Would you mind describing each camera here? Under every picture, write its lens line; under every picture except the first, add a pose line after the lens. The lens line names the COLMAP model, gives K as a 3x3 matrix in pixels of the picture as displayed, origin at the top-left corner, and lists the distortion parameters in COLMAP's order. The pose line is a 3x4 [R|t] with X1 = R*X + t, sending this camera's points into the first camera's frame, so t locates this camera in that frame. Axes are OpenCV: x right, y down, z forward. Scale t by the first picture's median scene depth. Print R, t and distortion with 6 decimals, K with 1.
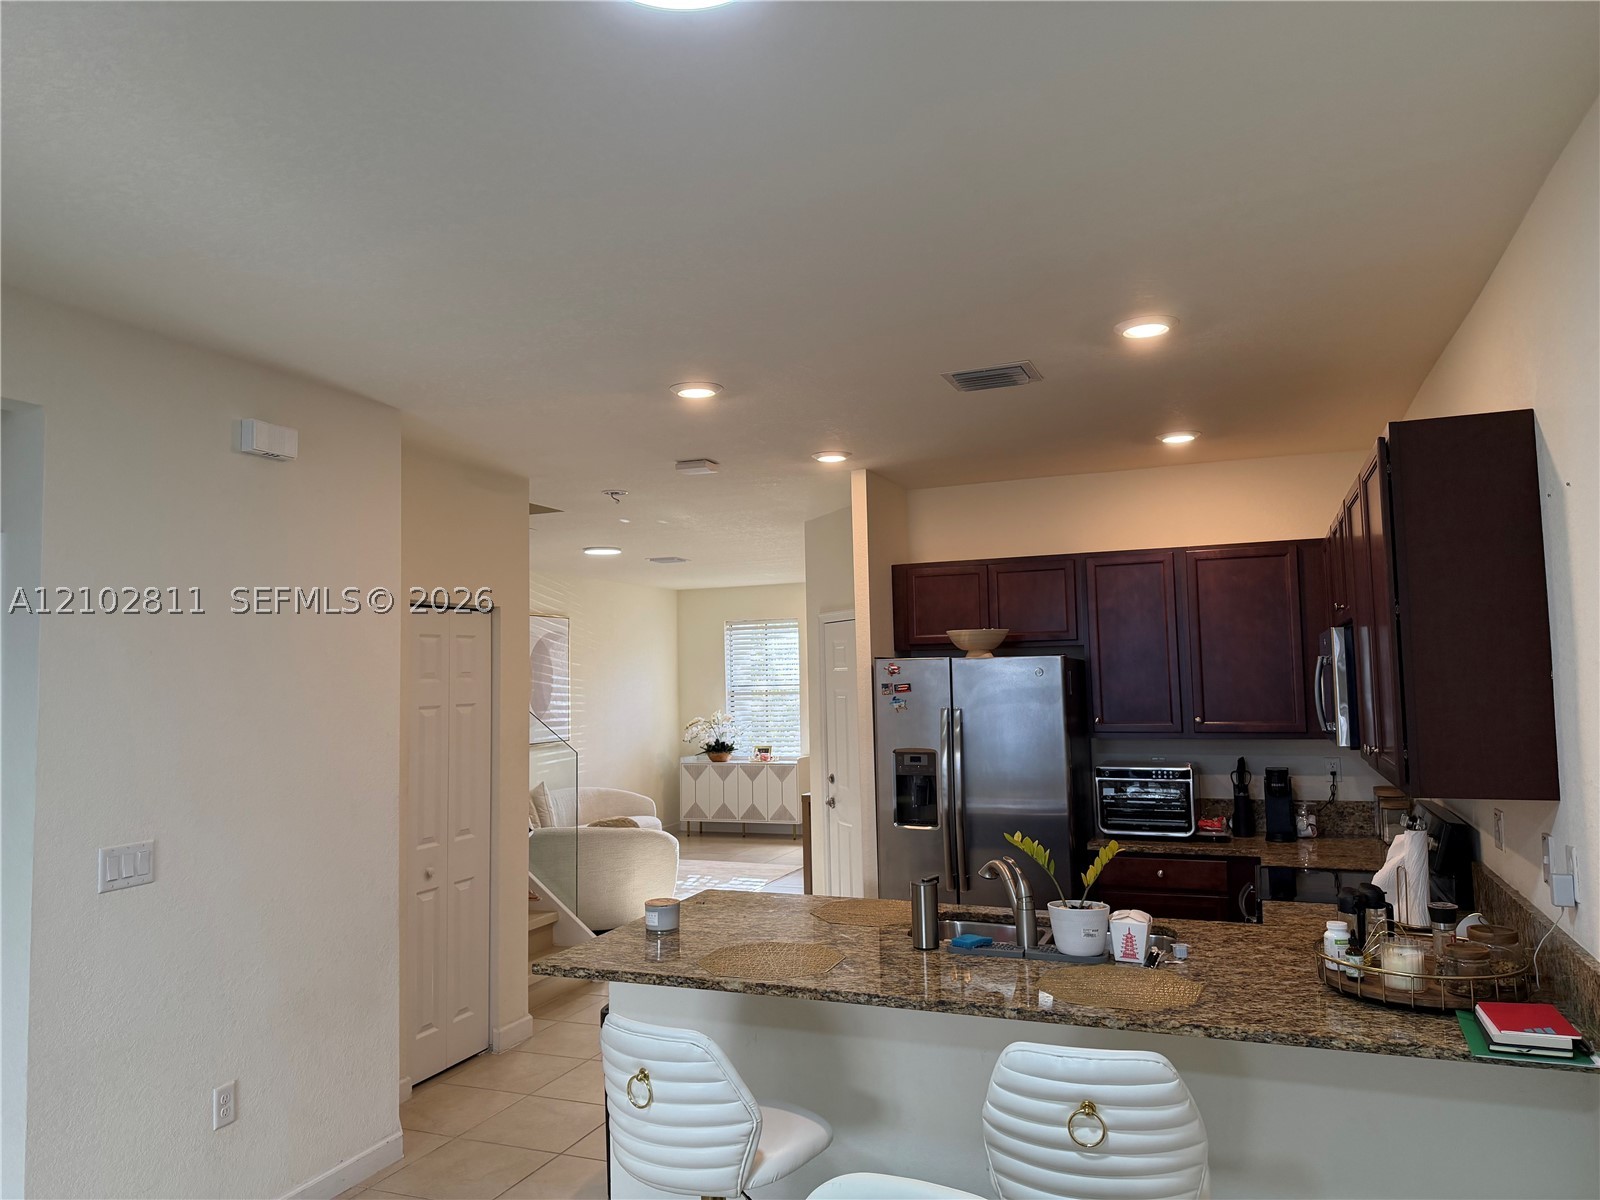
lens RADIAL K [[1113.8, 0, 800.0], [0, 1113.8, 600.0], [0, 0, 1]] dist [0.088702, -0.111525]
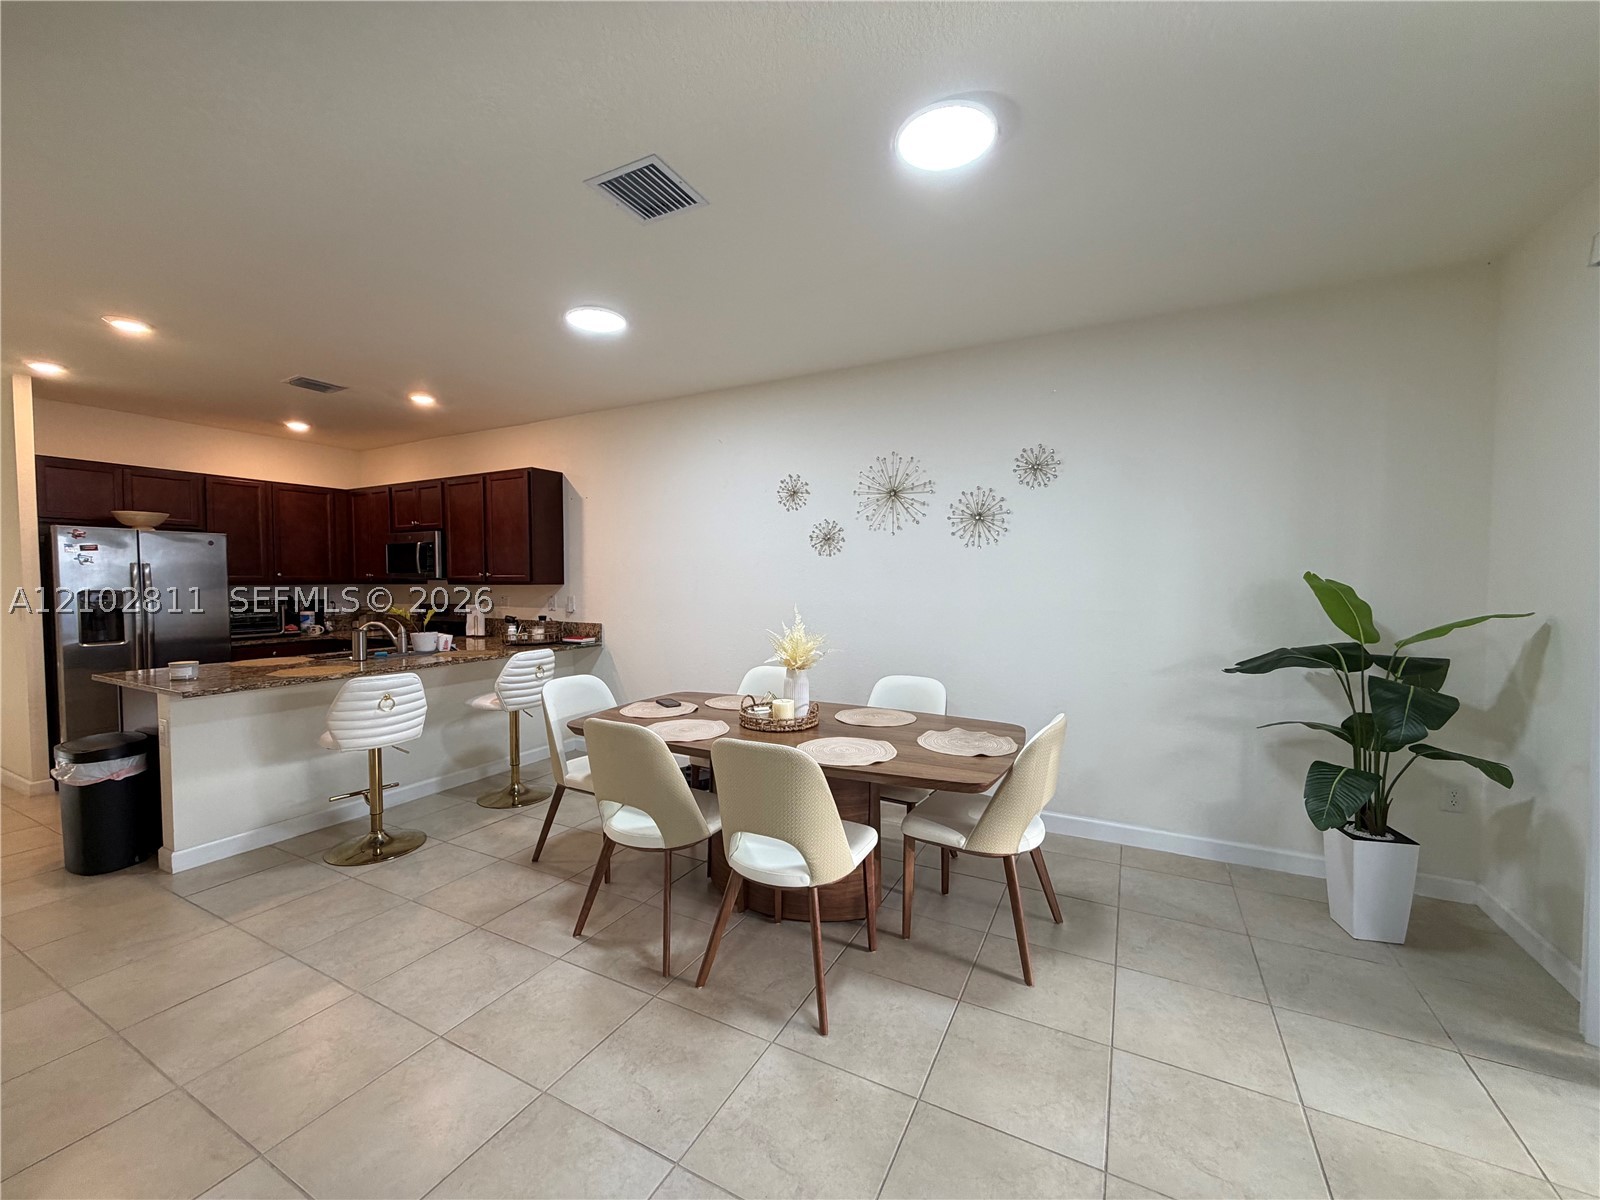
lens RADIAL K [[639.4, 0, 798.2], [0, 639.4, 601.4], [0, 0, 1]] dist [-0.000334, 0.000244]
pose [[0.099433, -0.014062, 0.994945, -0.697147], [-0.072863, 0.997113, 0.021374, 0.071996], [-0.992373, -0.074620, 0.098121, 0.032485]]
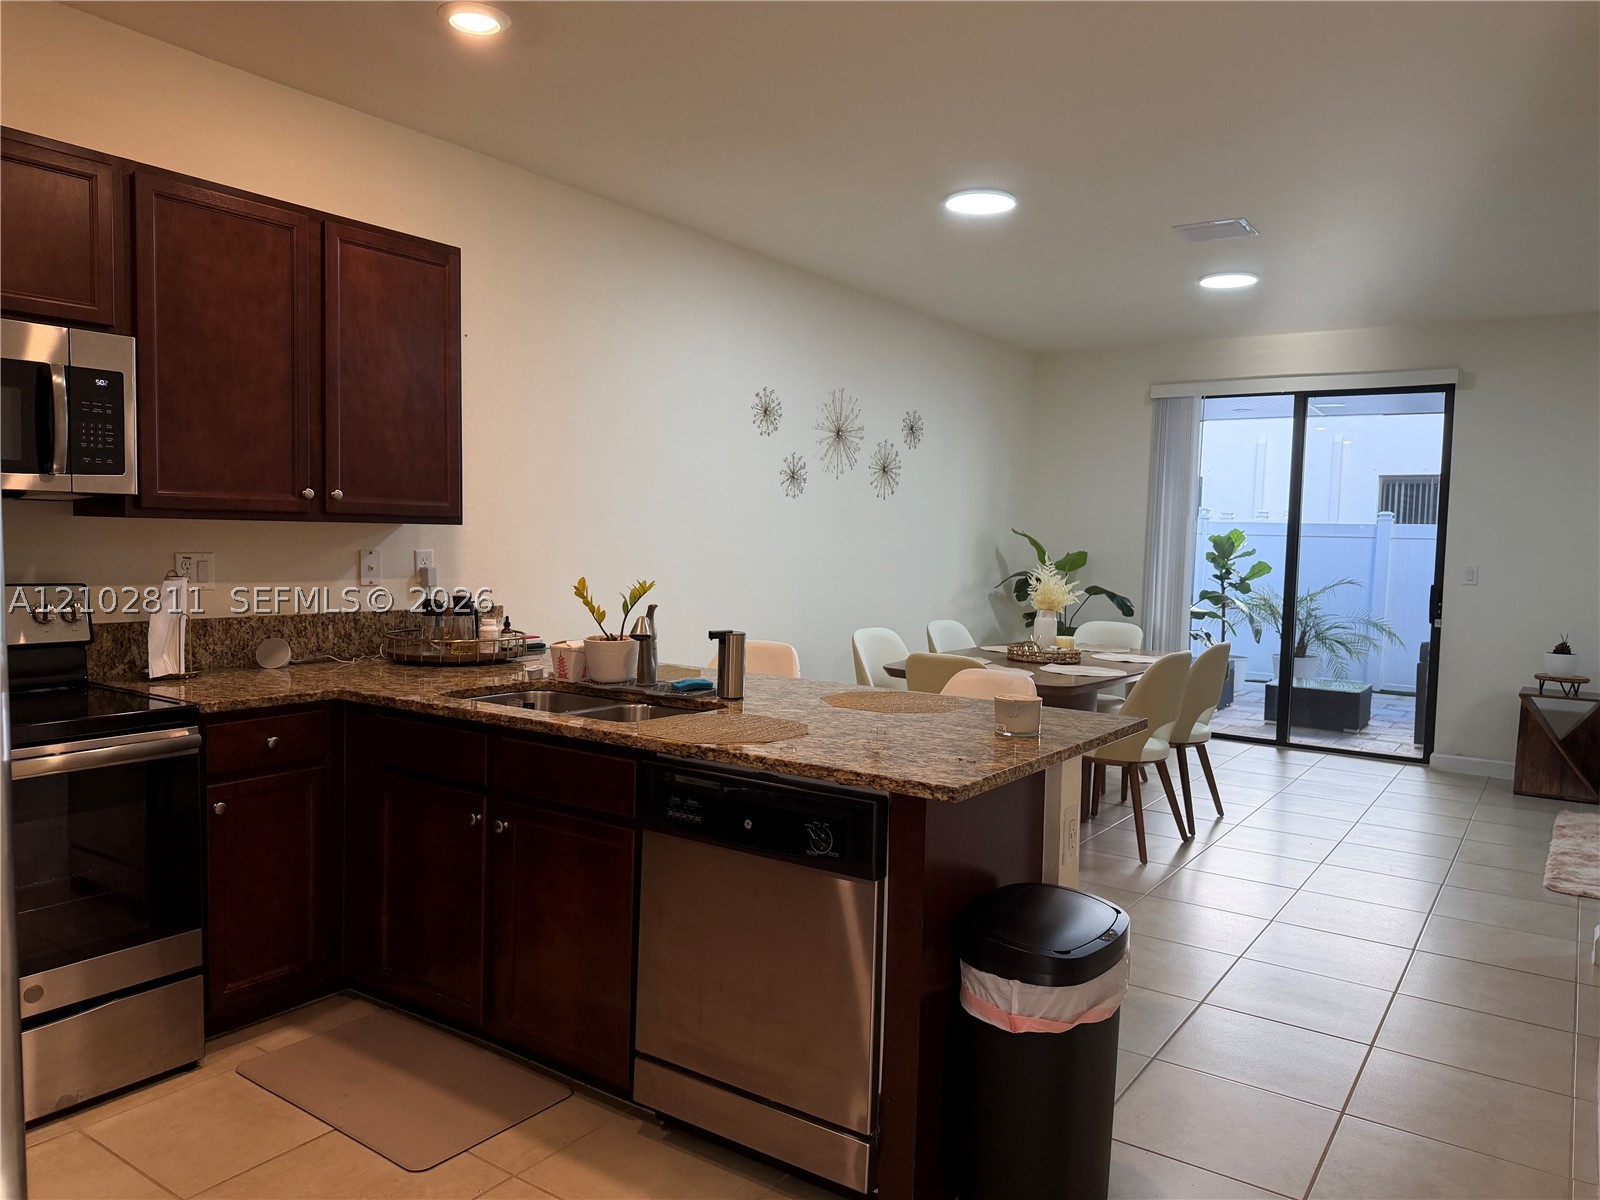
lens RADIAL K [[1113.8, 0, 800.0], [0, 1113.8, 600.0], [0, 0, 1]] dist [0.088702, -0.111525]
pose [[-0.975120, -0.012861, 0.221306, -0.103469], [-0.017394, 0.999677, -0.018544, 0.163875], [-0.220996, -0.021932, -0.975028, 1.300585]]
